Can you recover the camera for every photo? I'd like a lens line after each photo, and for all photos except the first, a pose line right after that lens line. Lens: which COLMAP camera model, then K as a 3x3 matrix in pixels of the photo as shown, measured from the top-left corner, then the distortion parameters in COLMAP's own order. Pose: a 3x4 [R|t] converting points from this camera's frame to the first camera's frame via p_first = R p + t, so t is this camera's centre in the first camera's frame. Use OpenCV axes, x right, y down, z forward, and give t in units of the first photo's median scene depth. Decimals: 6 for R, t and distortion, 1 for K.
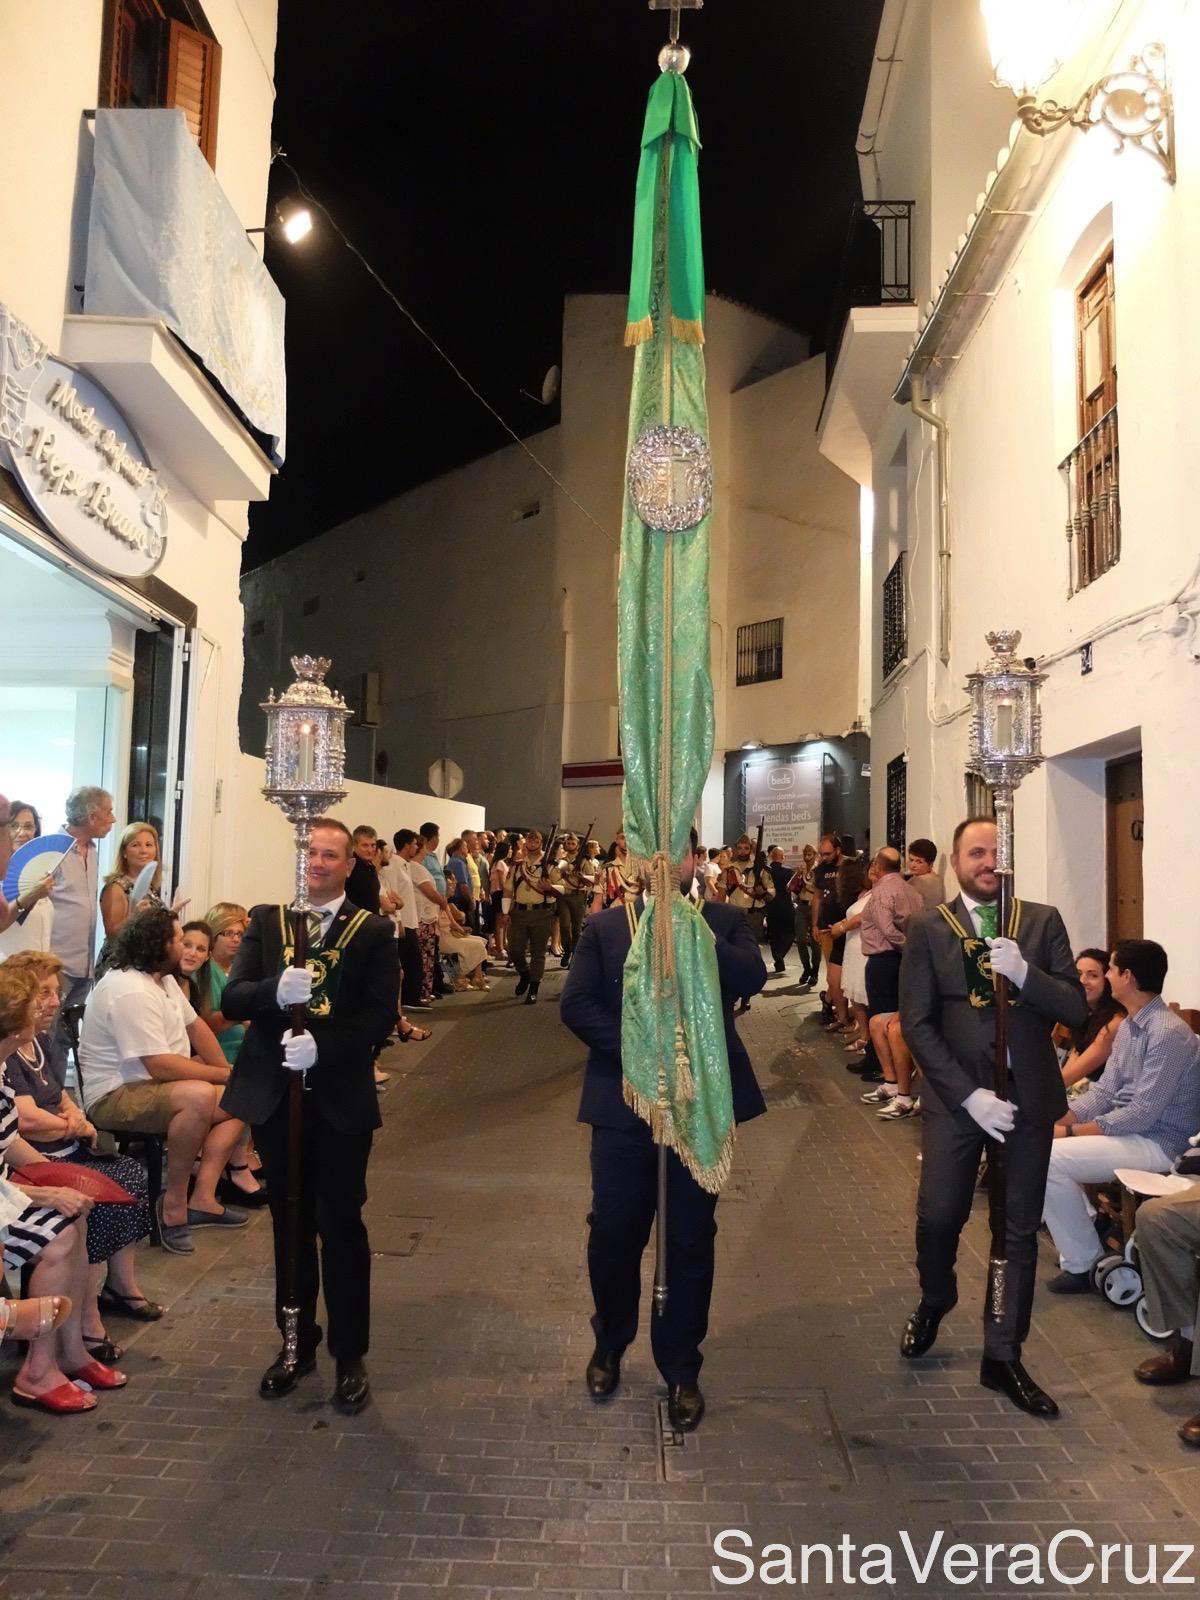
lens RADIAL K [[1427.8, 0, 599.2], [0, 1427.8, 769.5], [0, 0, 1]] dist [-0.007080, -0.002668]
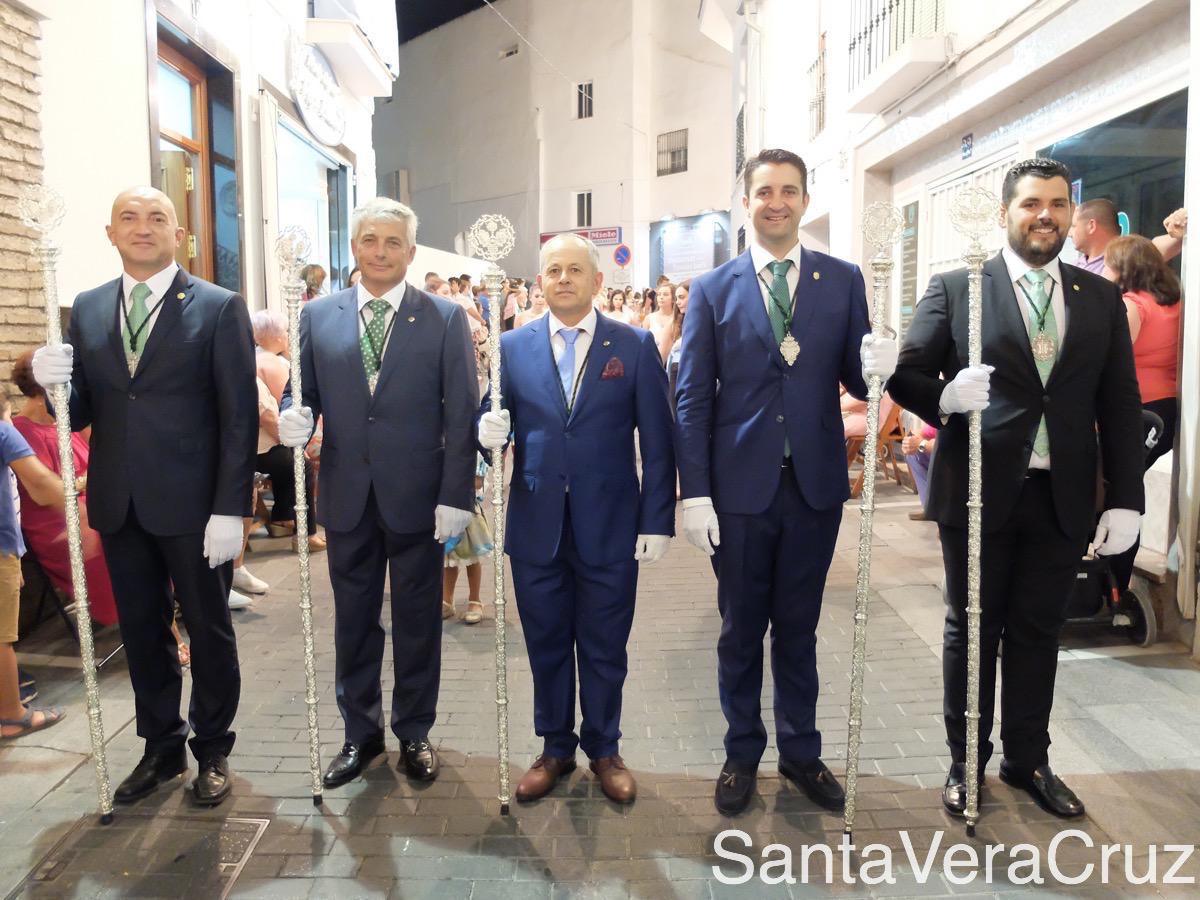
lens RADIAL K [[1070.8, 0, 600.0], [0, 1070.8, 450.0], [0, 0, 1]] dist [-0.007080, -0.002668]
pose [[0.999194, -0.027327, 0.029415, -0.006247], [0.021009, 0.980187, 0.196955, -0.001742], [-0.034215, -0.196178, 0.979971, -0.306655]]
